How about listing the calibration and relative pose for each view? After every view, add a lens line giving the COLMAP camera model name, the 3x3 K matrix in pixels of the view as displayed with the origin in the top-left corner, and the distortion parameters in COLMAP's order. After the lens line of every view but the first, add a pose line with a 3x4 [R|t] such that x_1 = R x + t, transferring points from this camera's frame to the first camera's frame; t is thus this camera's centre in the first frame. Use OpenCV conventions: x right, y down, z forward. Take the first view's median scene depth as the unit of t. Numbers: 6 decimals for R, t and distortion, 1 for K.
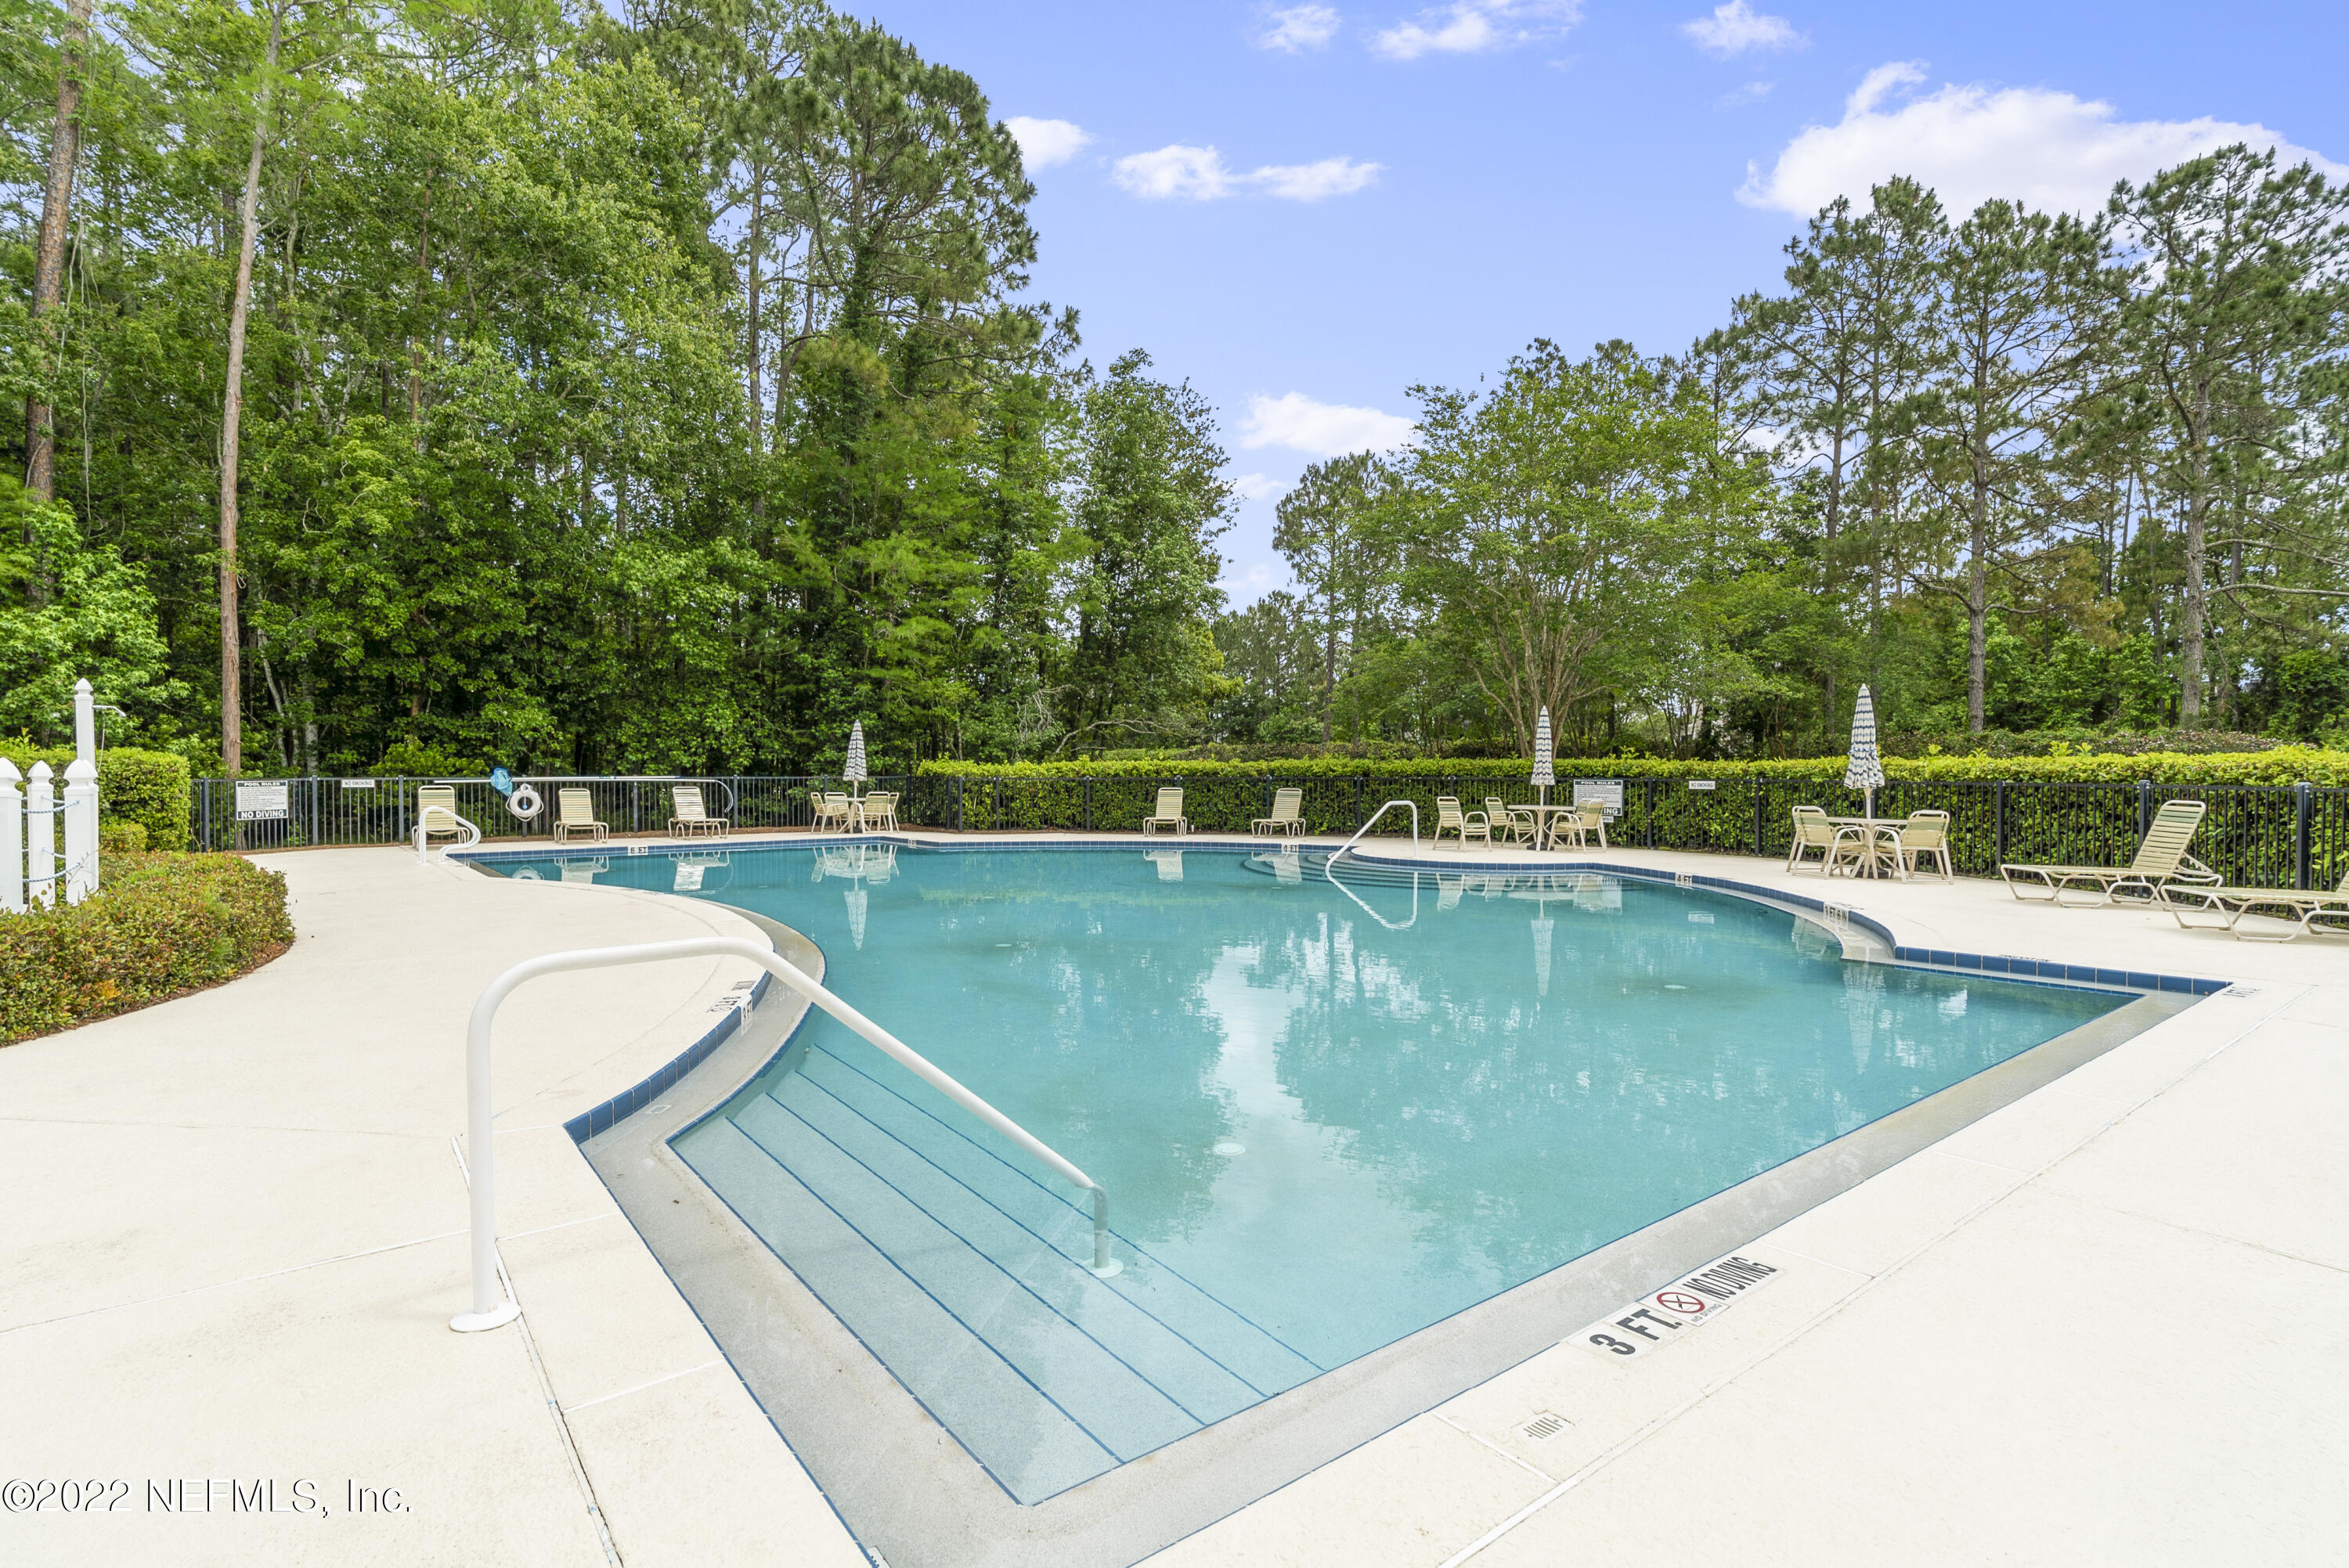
lens RADIAL K [[1146.1, 0, 1177.8], [0, 1146.1, 780.6], [0, 0, 1]] dist [-0.006760, 0.000338]
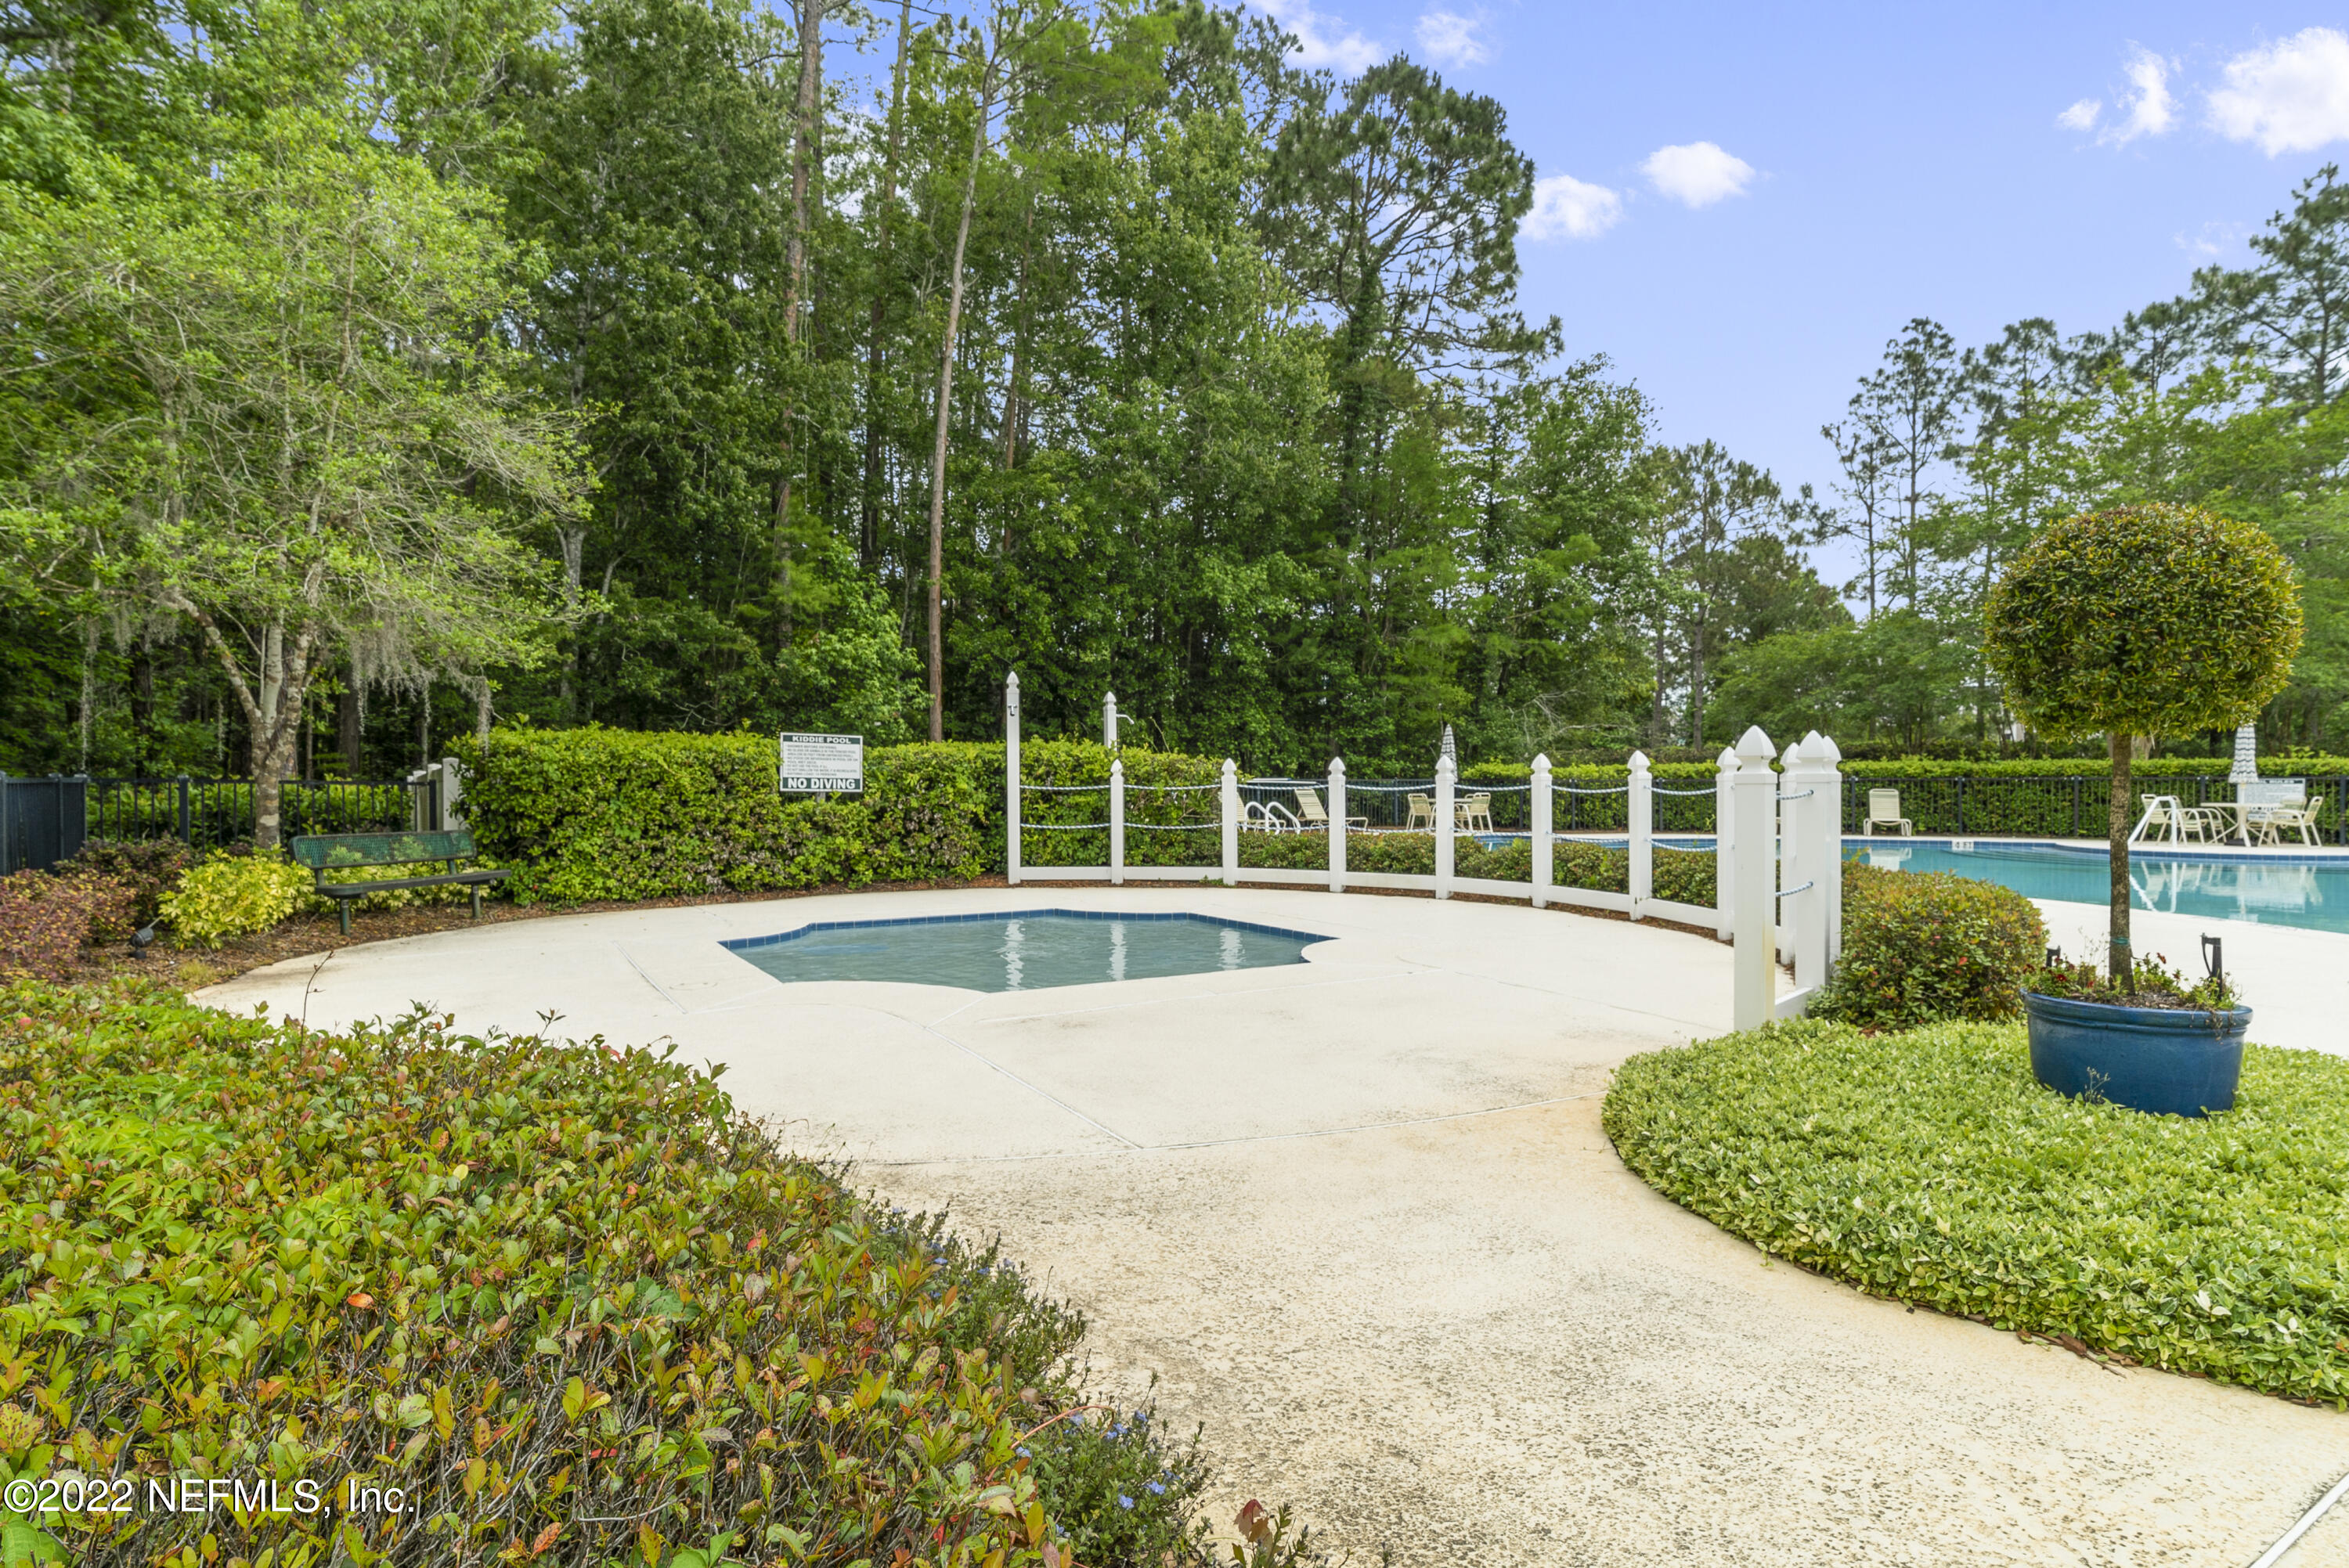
lens RADIAL K [[1242.8, 0, 1173.2], [0, 1242.8, 769.9], [0, 0, 1]] dist [-0.002462, -0.001175]
pose [[0.997084, -0.012970, -0.075205, -0.464220], [0.011720, 0.999786, -0.017040, -0.000809], [0.075410, 0.016109, 0.997023, -0.137501]]
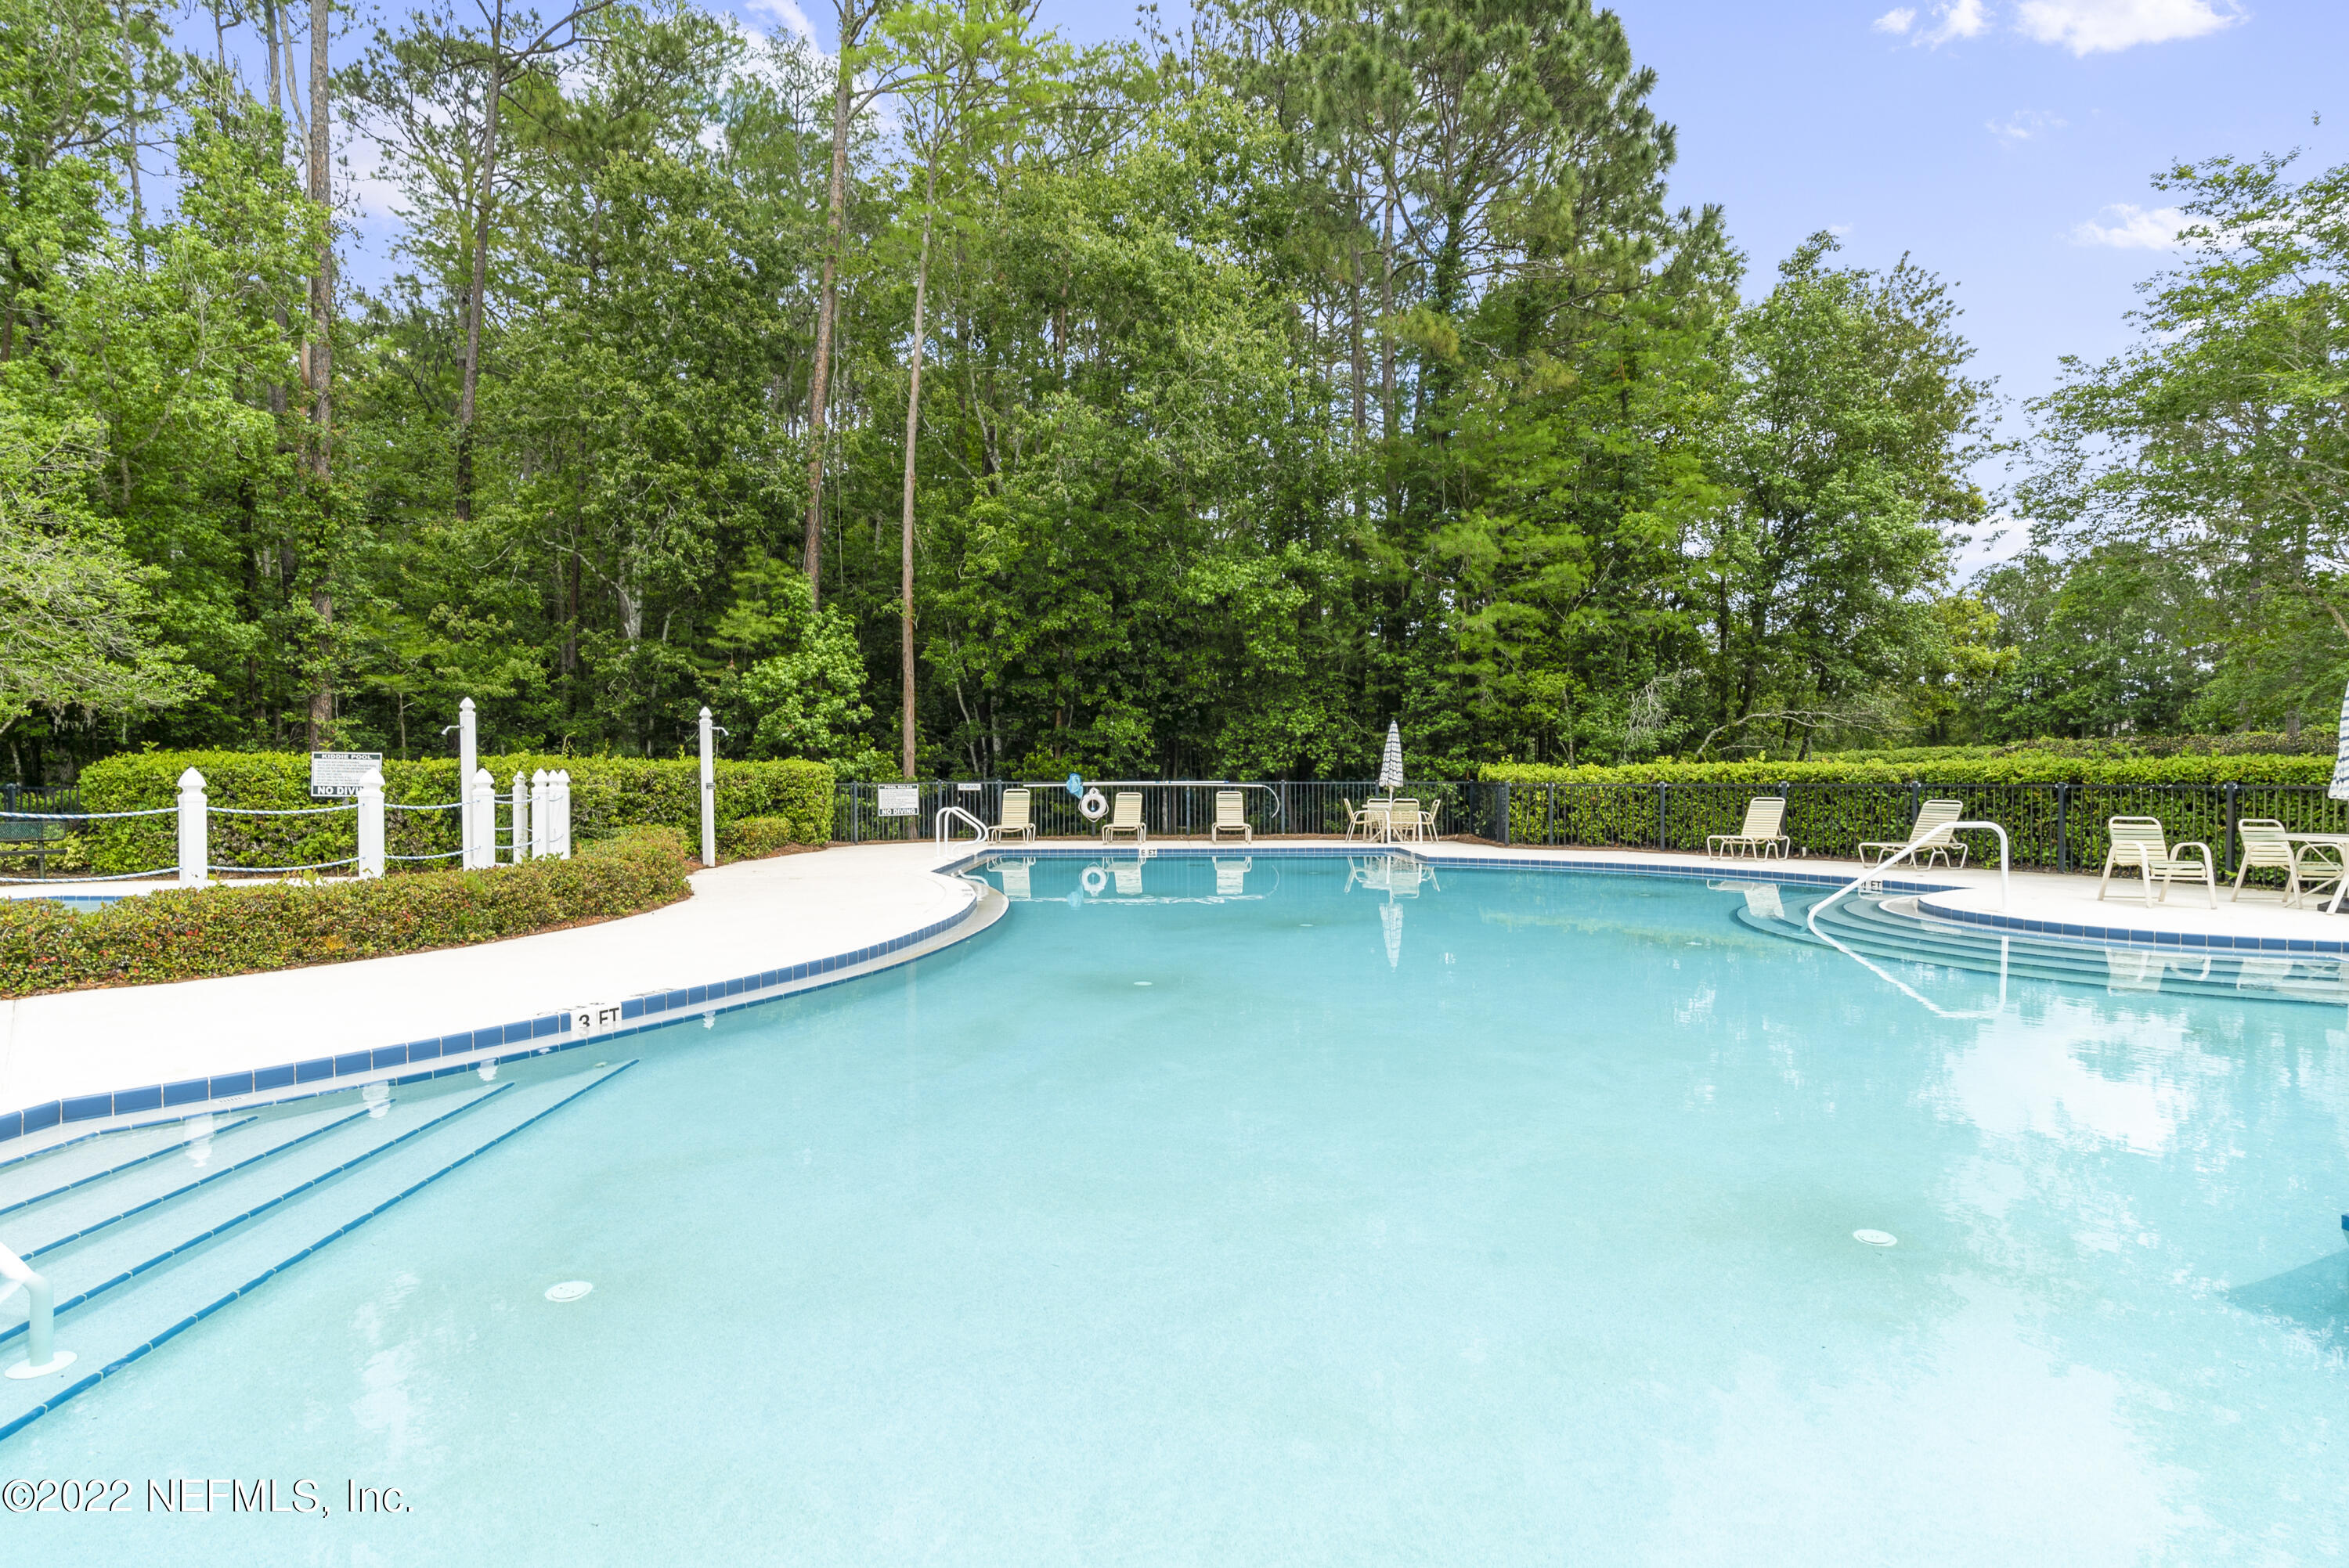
lens RADIAL K [[1191.9, 0, 1172.1], [0, 1191.9, 791.9], [0, 0, 1]] dist [-0.000963, 0.002328]
pose [[0.788324, 0.007741, -0.615211, 0.169502], [-0.004028, 0.999964, 0.007421, -0.001788], [0.615247, -0.003372, 0.788328, 0.125736]]
